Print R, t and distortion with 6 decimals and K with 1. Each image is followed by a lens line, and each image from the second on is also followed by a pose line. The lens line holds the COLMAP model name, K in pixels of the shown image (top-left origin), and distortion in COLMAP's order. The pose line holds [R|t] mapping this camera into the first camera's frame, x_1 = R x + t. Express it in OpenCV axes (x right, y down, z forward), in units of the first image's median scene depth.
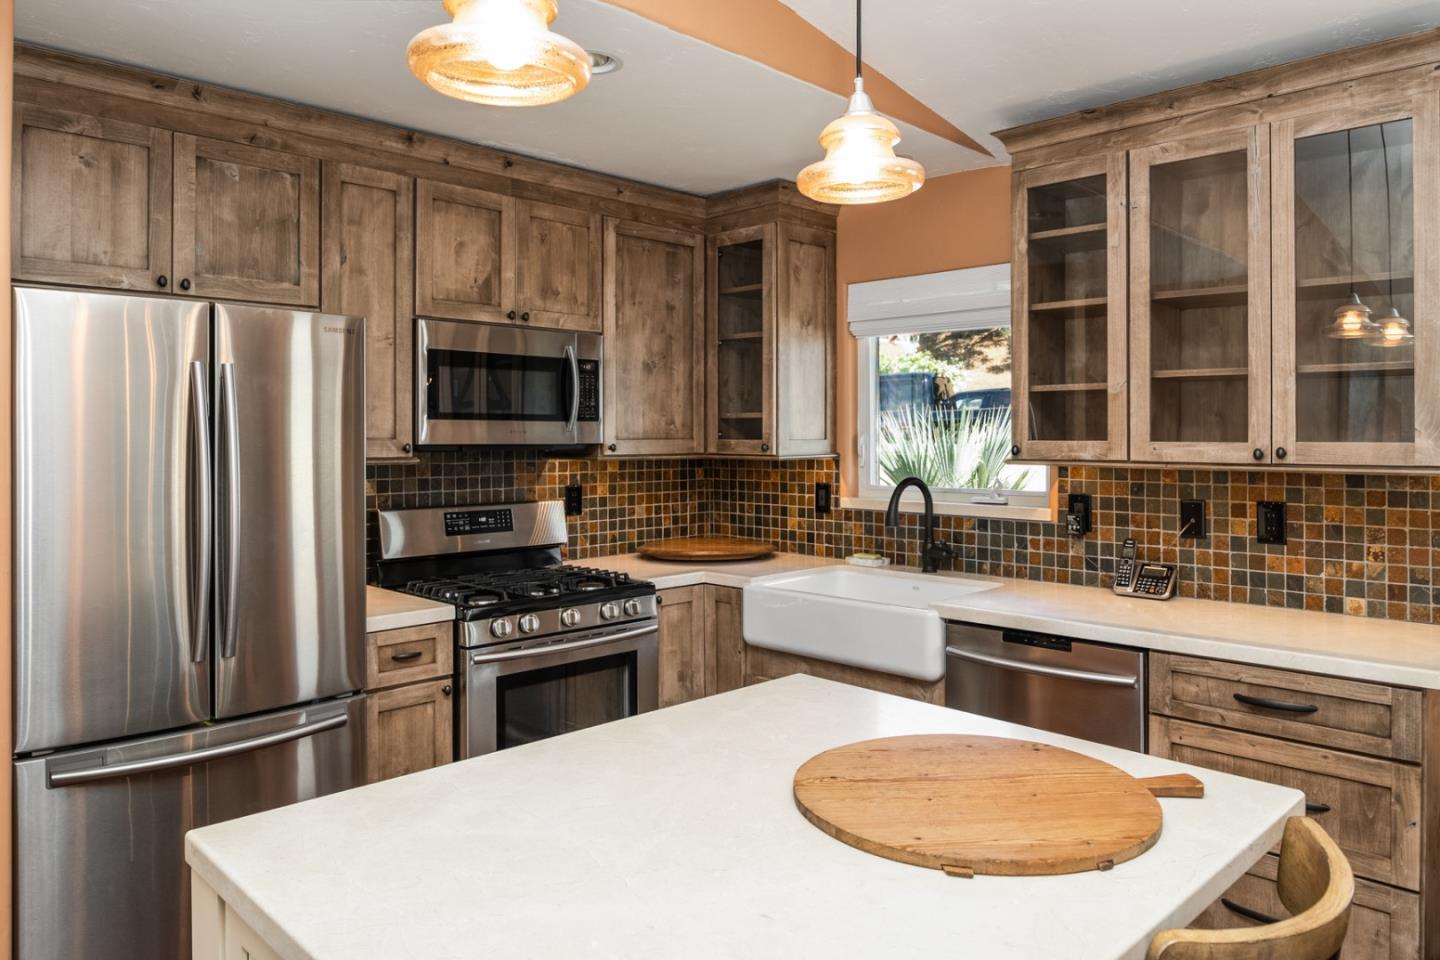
lens RADIAL K [[1004.1, 0, 720.3], [0, 1004.1, 474.7], [0, 0, 1]] dist [-0.006378, -0.014338]
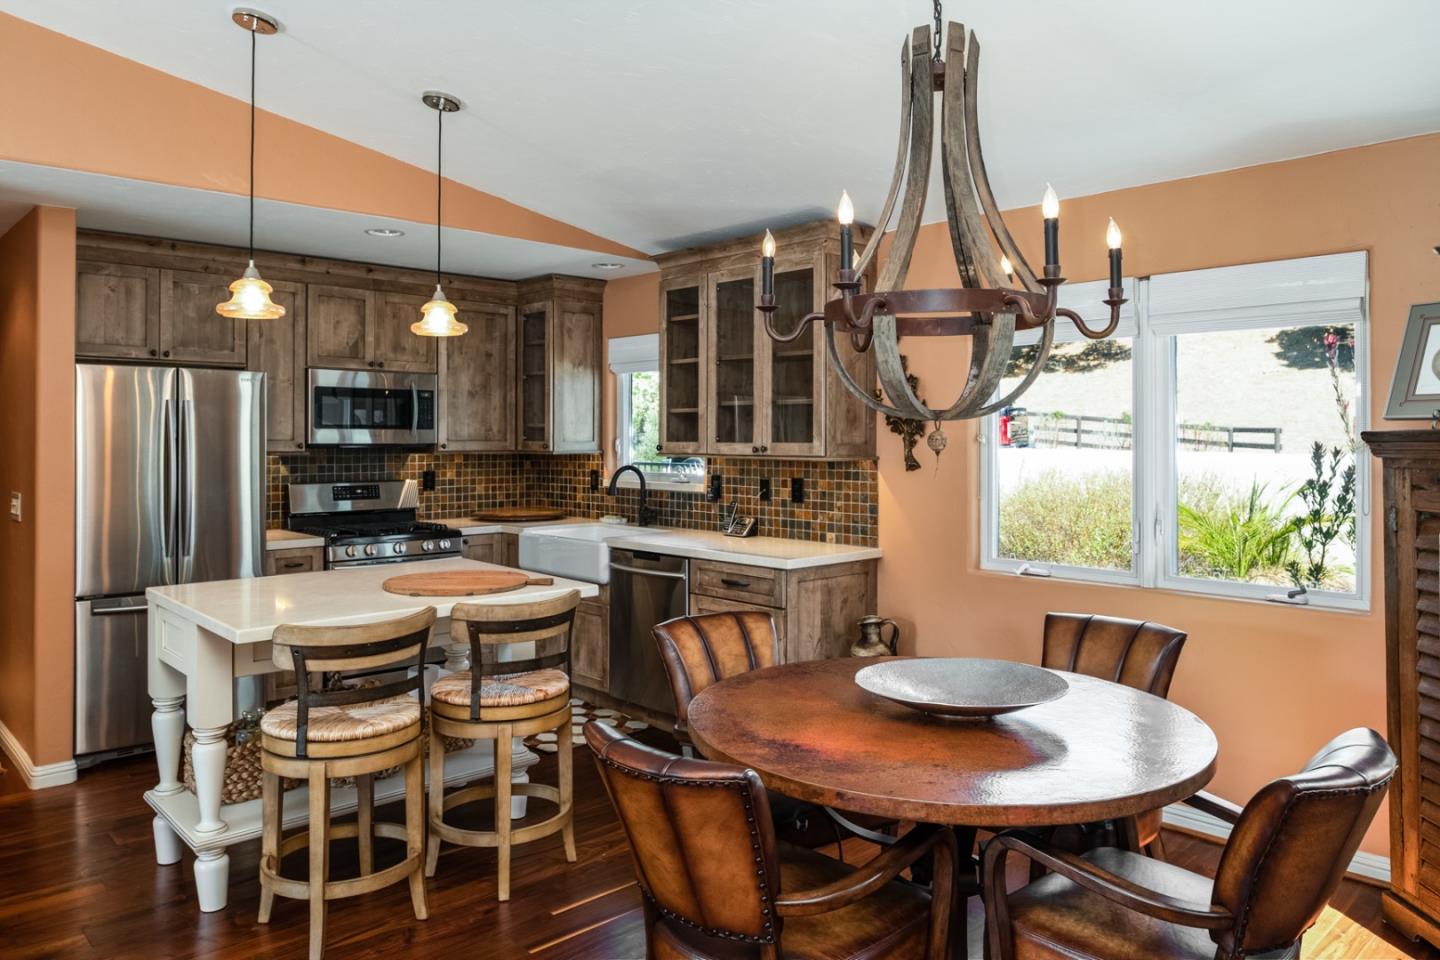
lens RADIAL K [[1004.1, 0, 719.9], [0, 1004.1, 475.0], [0, 0, 1]] dist [-0.006378, -0.014338]
pose [[0.999703, 0.003079, -0.024164, 0.419906], [-0.003122, 0.999994, -0.001761, 0.022881], [0.024158, 0.001836, 0.999706, -0.645319]]
